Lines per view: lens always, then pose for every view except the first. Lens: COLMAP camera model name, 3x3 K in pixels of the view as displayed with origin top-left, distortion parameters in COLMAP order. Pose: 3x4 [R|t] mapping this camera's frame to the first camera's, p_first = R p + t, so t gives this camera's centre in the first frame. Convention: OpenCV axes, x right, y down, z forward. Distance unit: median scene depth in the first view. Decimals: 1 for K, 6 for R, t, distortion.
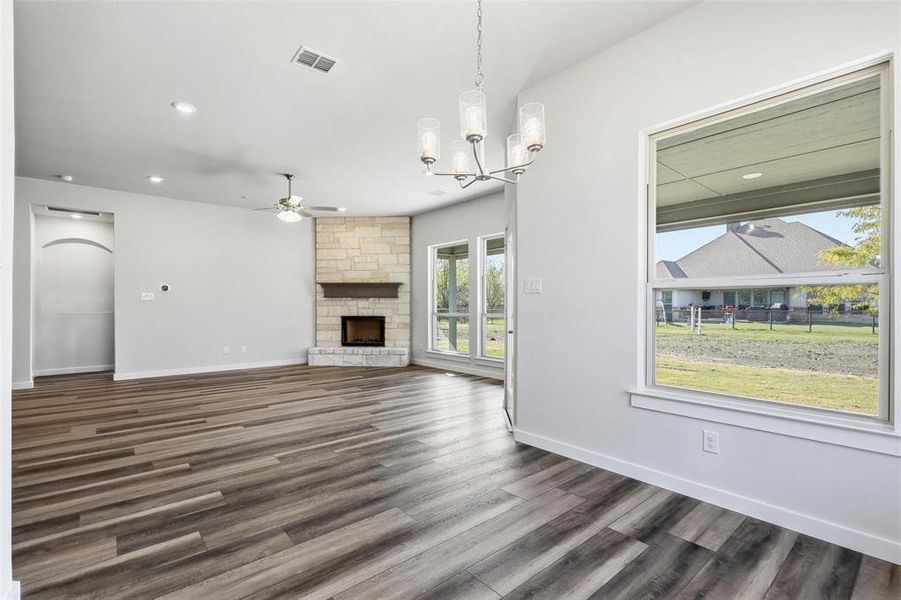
lens RADIAL K [[410.0, 0, 452.3], [0, 410.0, 304.2], [0, 0, 1]] dist [-0.000922, -0.000200]
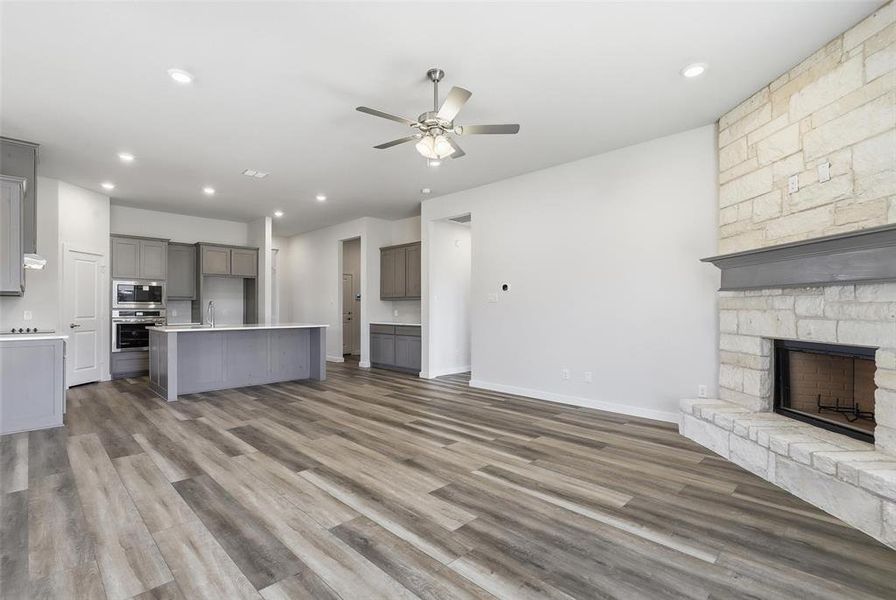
lens RADIAL K [[417.3, 0, 443.6], [0, 417.3, 308.7], [0, 0, 1]] dist [0.001681, 0.000377]
pose [[0.075149, 0.001681, -0.997171, 0.118559], [0.001860, 0.999997, 0.001826, 0.001423], [0.997171, -0.001992, 0.075146, 0.689605]]
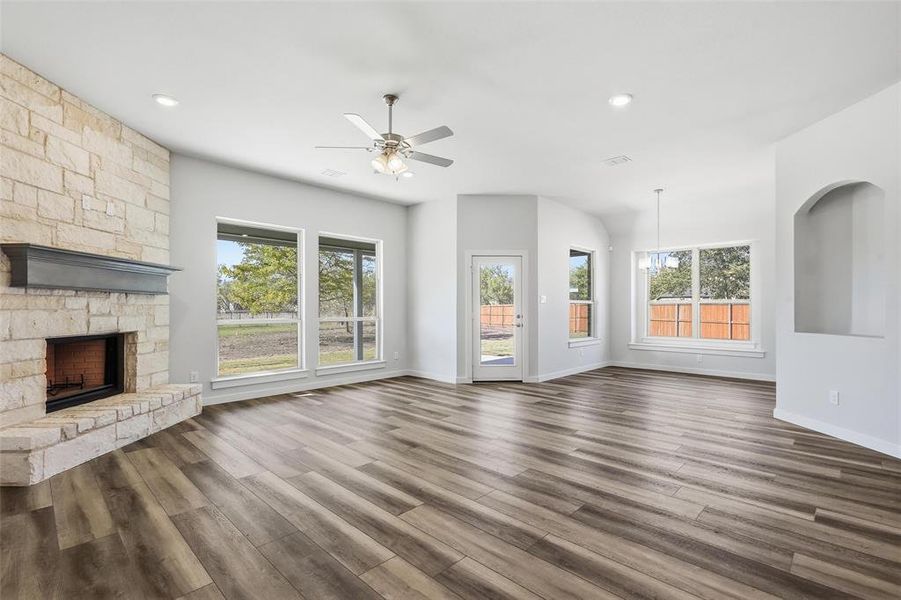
lens RADIAL K [[413.7, 0, 451.8], [0, 413.7, 304.8], [0, 0, 1]] dist [0.001942, 0.000882]
pose [[-0.092768, 0.009285, 0.995644, -0.729341], [-0.003248, 0.999948, -0.009628, 0.001751], [-0.995682, -0.004127, -0.092734, 0.687628]]
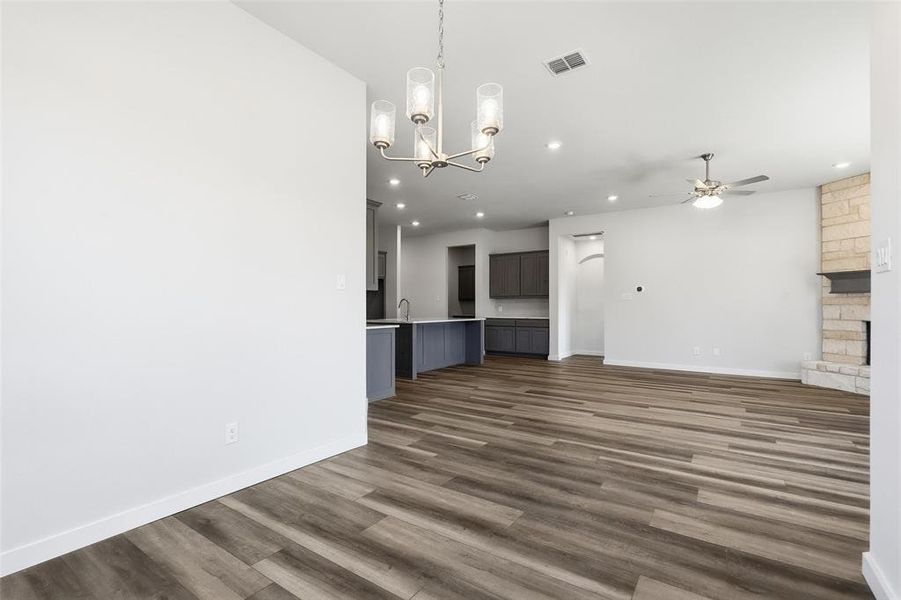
lens RADIAL K [[413.7, 0, 451.8], [0, 413.7, 304.8], [0, 0, 1]] dist [0.001942, 0.000882]
pose [[0.261476, -0.002237, -0.965207, 0.223060], [0.002142, 0.999996, -0.001737, 0.003804], [0.965208, -0.001613, 0.261479, 0.172776]]
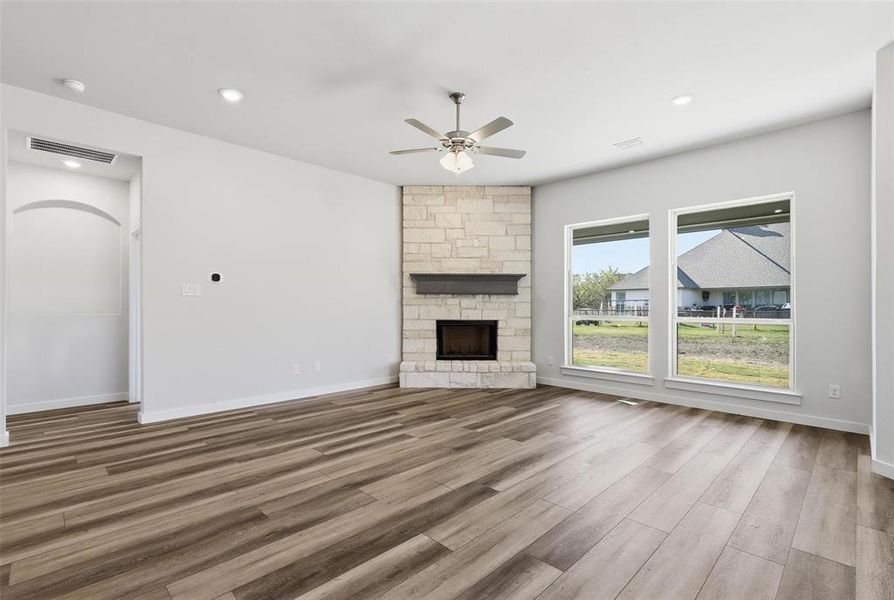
lens RADIAL K [[413.5, 0, 444.3], [0, 413.5, 303.6], [0, 0, 1]] dist [0.002261, 0.000242]
pose [[0.997157, 0.003787, 0.075253, -0.329758], [-0.003887, 0.999992, 0.001175, -0.000024], [-0.075248, -0.001464, 0.997164, 0.266553]]
